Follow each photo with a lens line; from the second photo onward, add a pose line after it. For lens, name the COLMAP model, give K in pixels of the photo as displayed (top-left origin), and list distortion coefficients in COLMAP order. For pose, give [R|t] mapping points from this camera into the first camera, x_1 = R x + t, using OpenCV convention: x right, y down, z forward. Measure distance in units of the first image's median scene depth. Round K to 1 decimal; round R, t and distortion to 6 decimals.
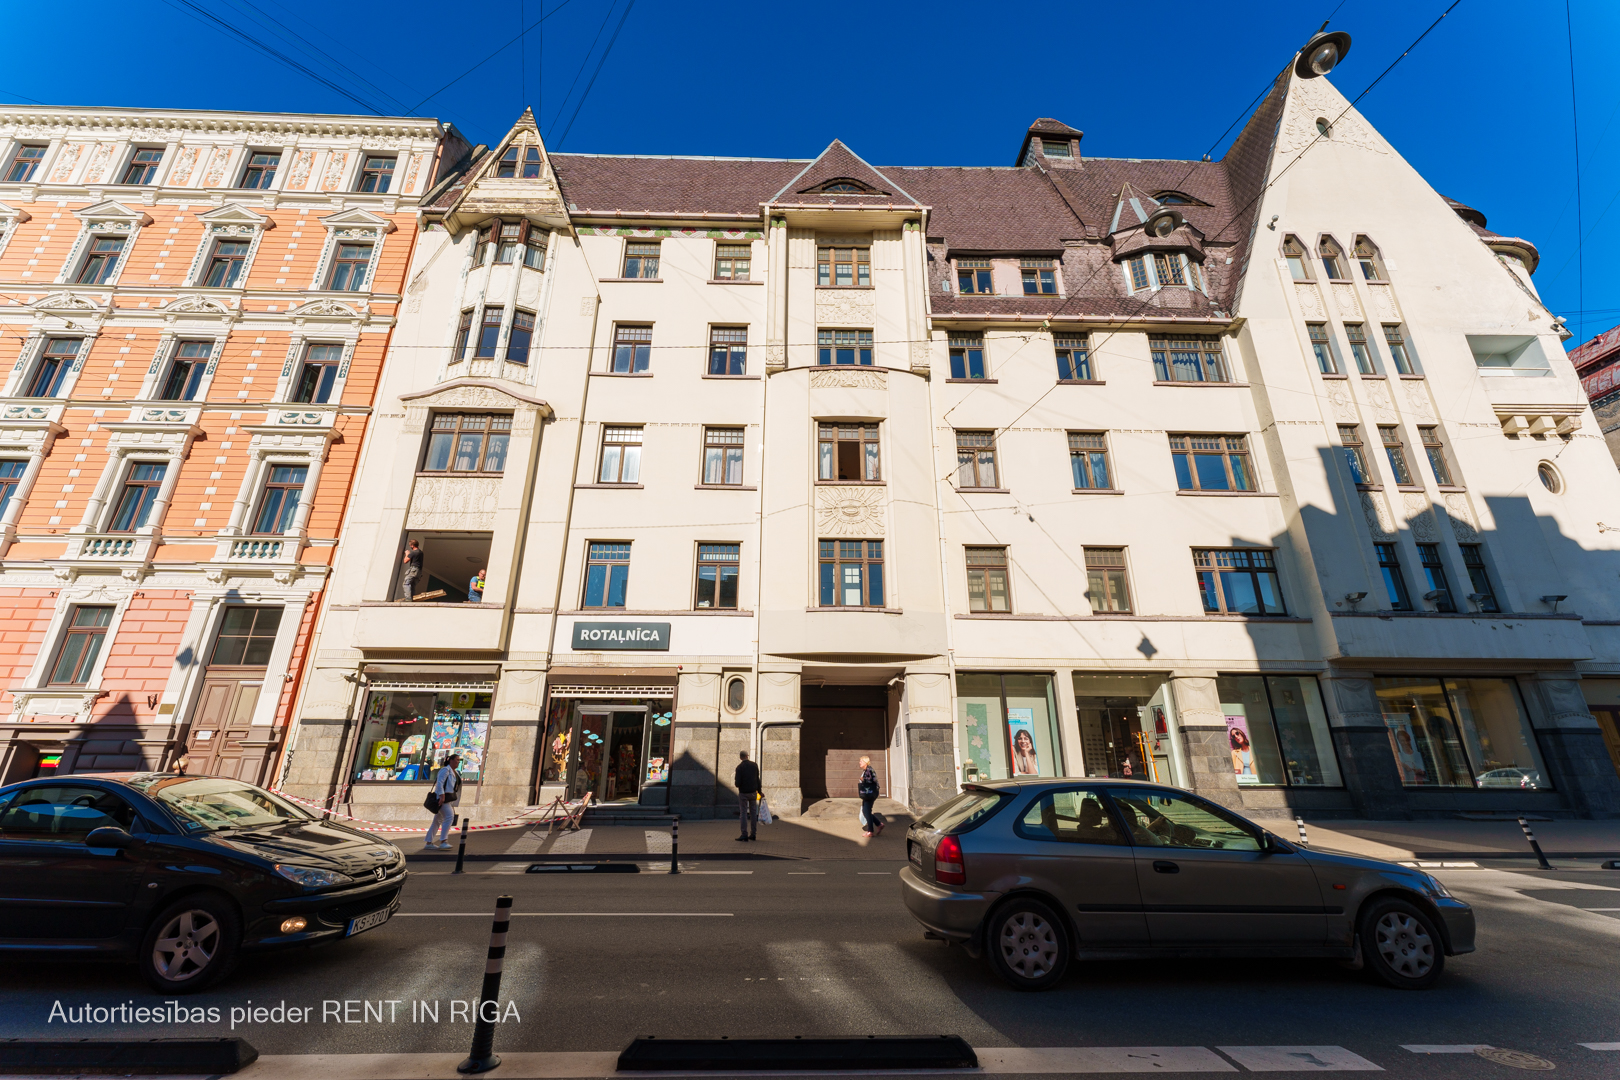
lens RADIAL K [[649.7, 0, 810.3], [0, 649.7, 540.1], [0, 0, 1]] dist [0.001819, 0.000384]
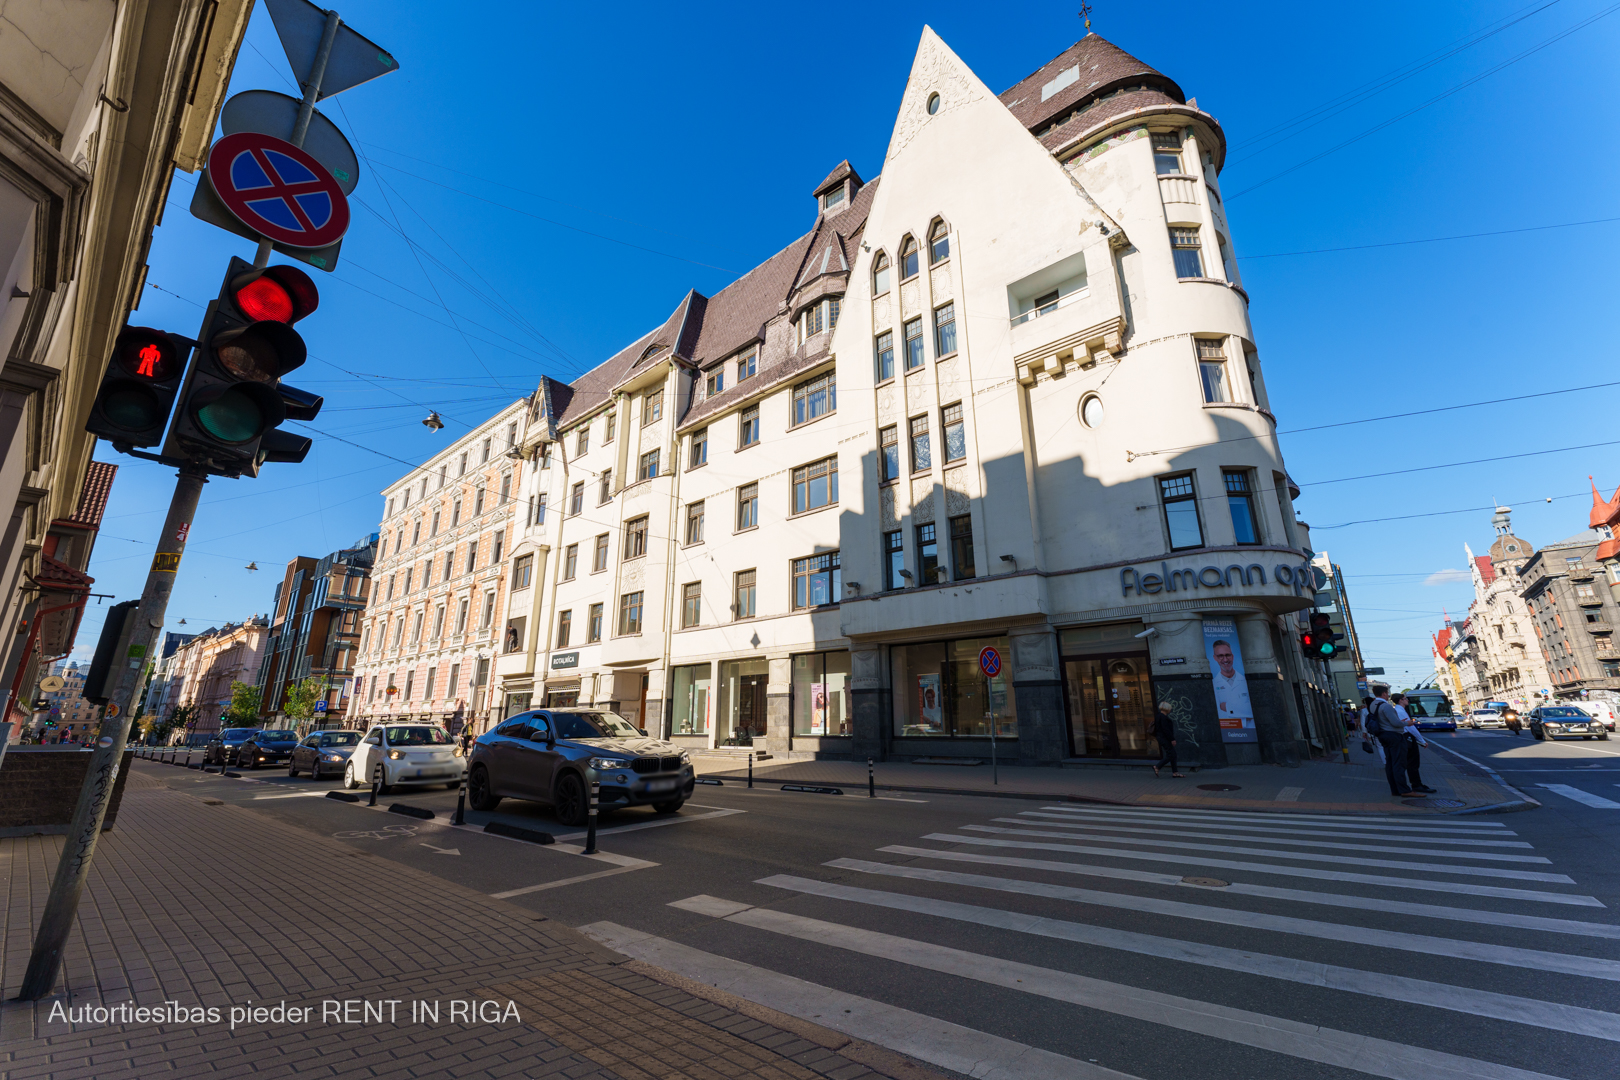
lens RADIAL K [[649.7, 0, 810.3], [0, 649.7, 536.9], [0, 0, 1]] dist [0.001819, 0.000384]
pose [[0.737808, -0.196730, -0.645707, 1.480229], [0.232657, 0.972086, -0.030327, 0.015148], [0.633649, -0.127853, 0.762983, 0.019159]]
